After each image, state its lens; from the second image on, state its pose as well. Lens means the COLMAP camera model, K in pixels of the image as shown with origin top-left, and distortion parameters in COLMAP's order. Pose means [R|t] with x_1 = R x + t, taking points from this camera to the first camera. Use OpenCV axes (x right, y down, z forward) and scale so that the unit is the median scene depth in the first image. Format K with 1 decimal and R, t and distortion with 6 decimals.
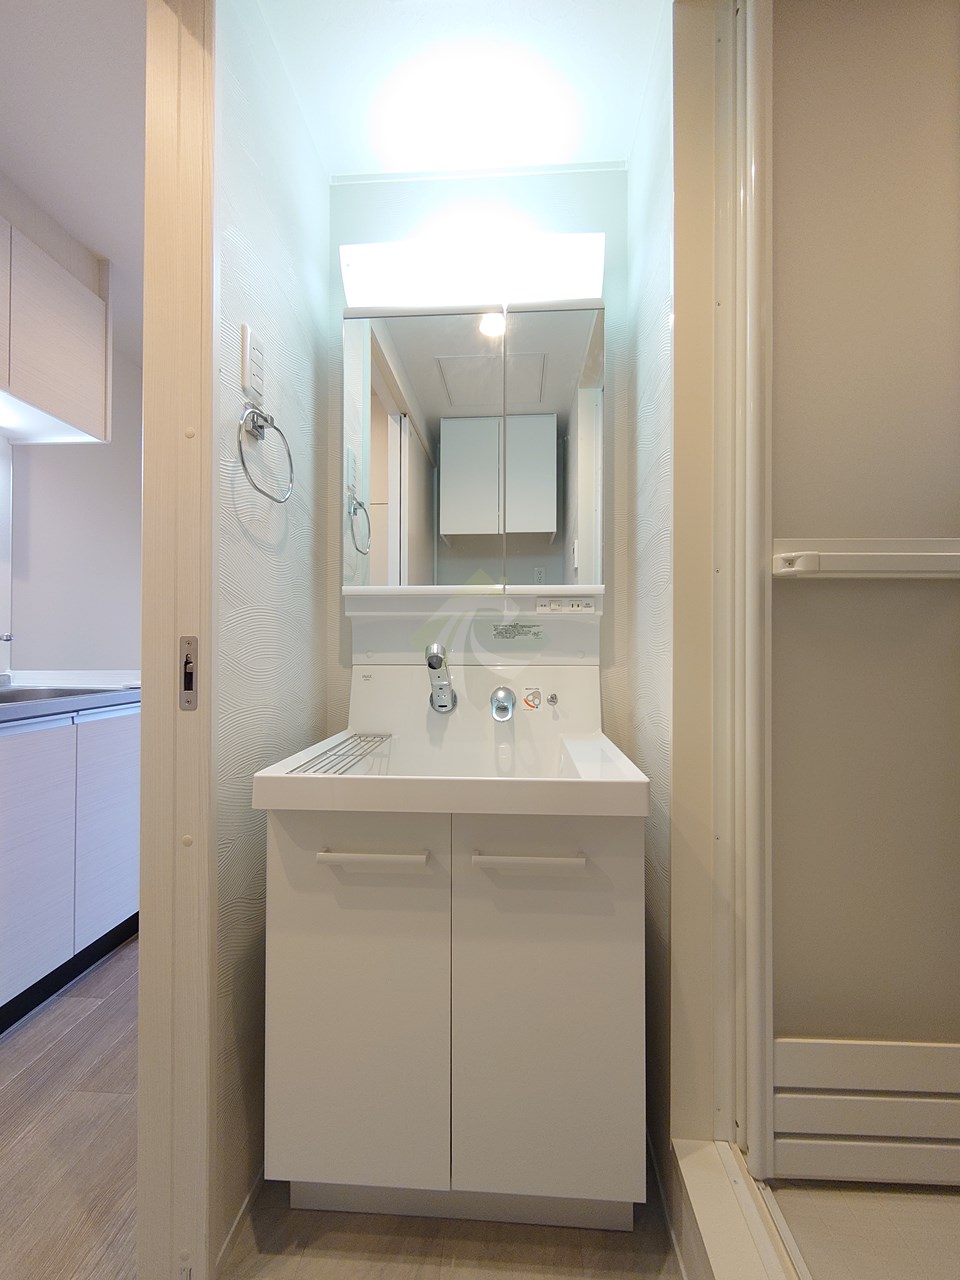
lens RADIAL K [[553.9, 0, 479.2], [0, 553.9, 640.5], [0, 0, 1]] dist [0.004459, -0.001251]
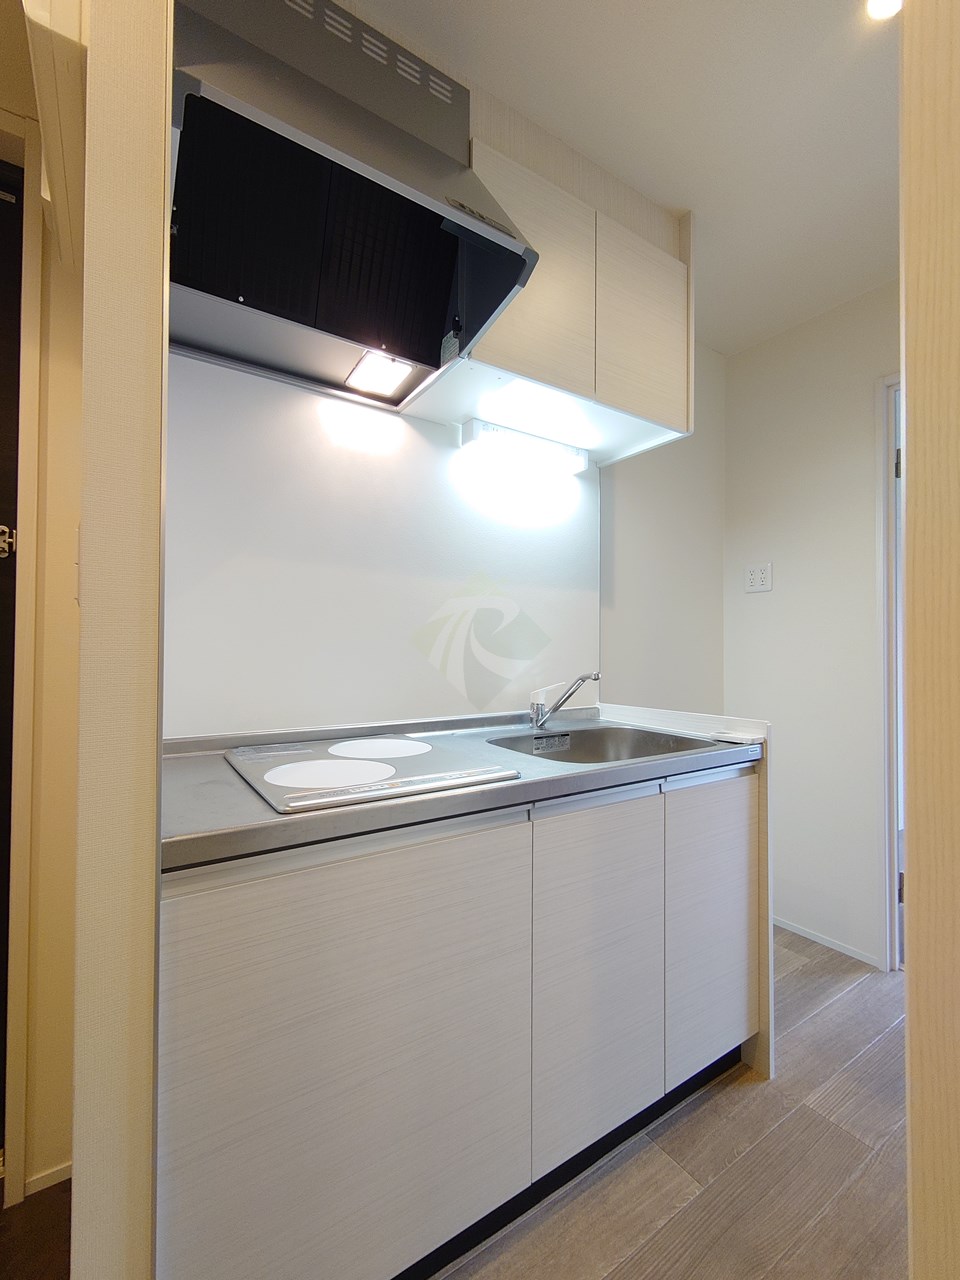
lens RADIAL K [[553.9, 0, 476.4], [0, 553.9, 642.6], [0, 0, 1]] dist [0.004459, -0.001251]
pose [[0.601353, -0.011513, -0.798901, -0.218917], [0.004231, 0.999928, -0.011225, -0.045001], [0.798972, 0.003370, 0.601358, 0.269847]]
